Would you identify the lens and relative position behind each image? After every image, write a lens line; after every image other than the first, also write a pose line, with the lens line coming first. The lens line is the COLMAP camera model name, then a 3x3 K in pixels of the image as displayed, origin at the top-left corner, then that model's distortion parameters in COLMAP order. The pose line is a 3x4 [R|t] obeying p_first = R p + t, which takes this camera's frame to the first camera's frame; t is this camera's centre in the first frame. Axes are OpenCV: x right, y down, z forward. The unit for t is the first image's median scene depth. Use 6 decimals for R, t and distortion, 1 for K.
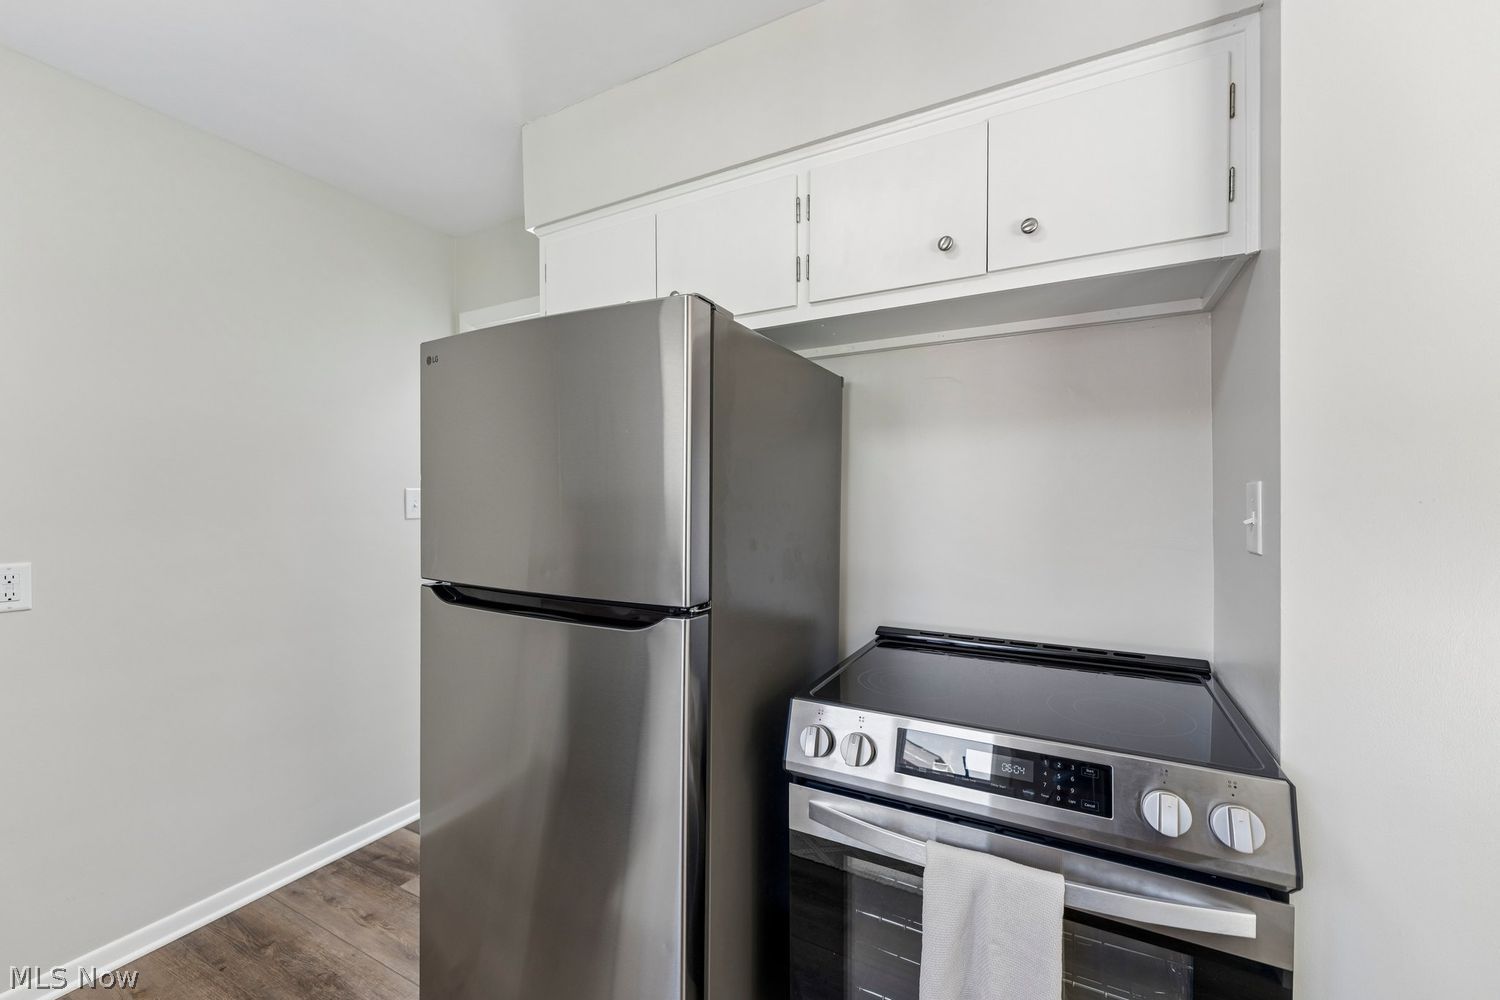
lens RADIAL K [[606.9, 0, 746.9], [0, 606.9, 496.9], [0, 0, 1]] dist [-0.001247, -0.000256]
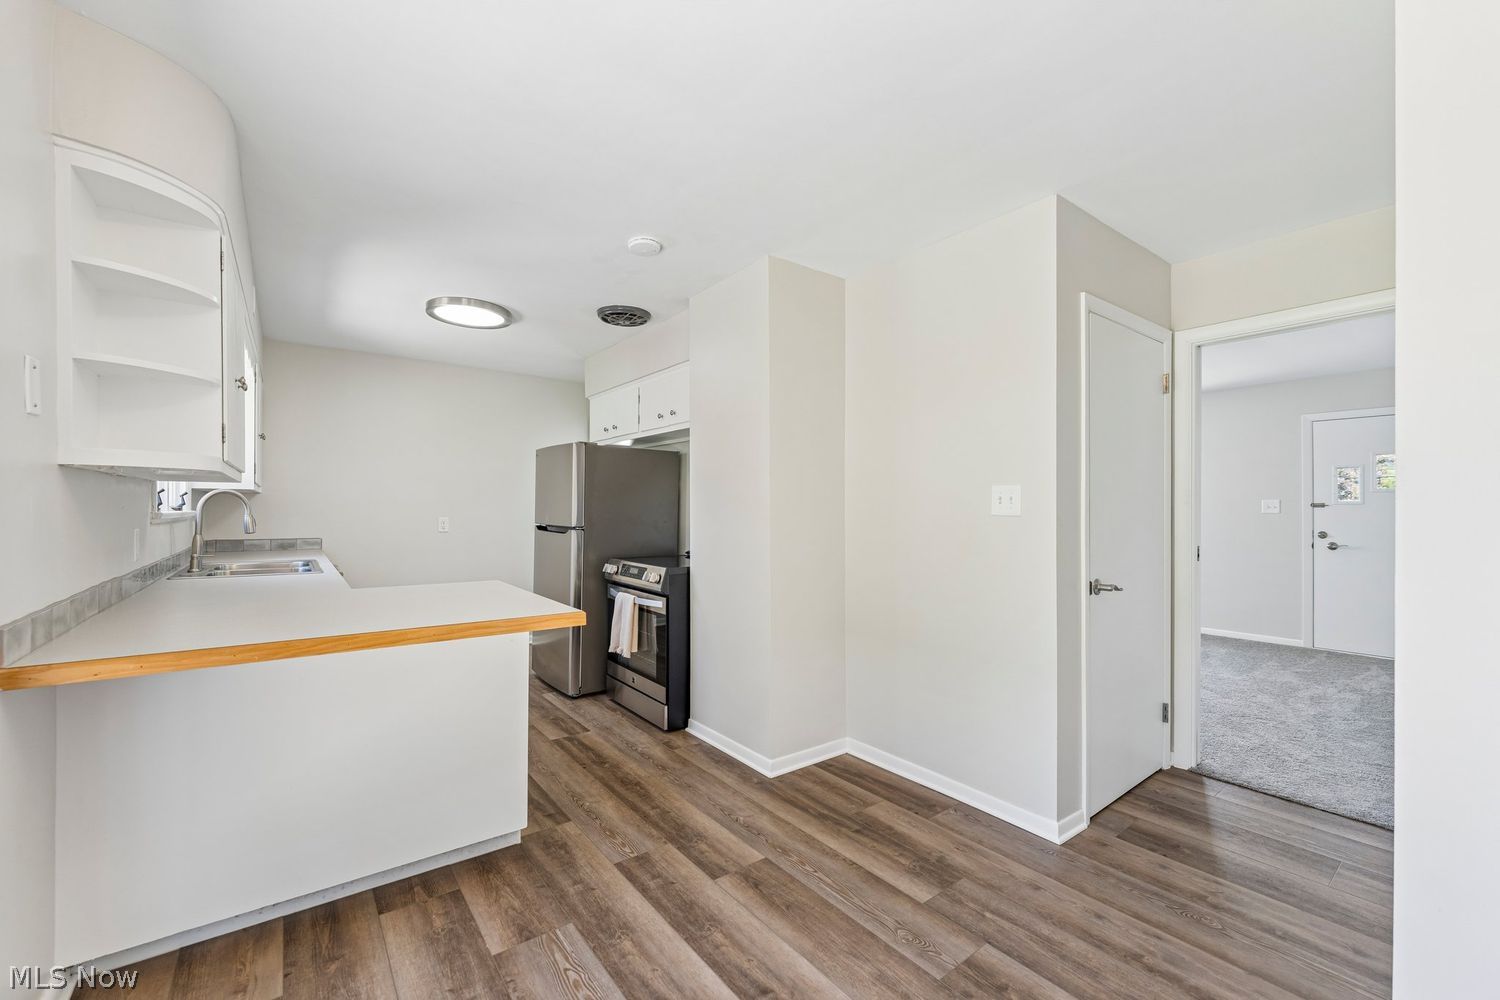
lens RADIAL K [[606.9, 0, 749.2], [0, 606.9, 505.0], [0, 0, 1]] dist [-0.001247, -0.000256]
pose [[0.919147, 0.003082, -0.393902, 1.965154], [-0.005787, 0.999967, -0.005681, 0.053763], [0.393872, 0.007501, 0.919135, -1.662282]]
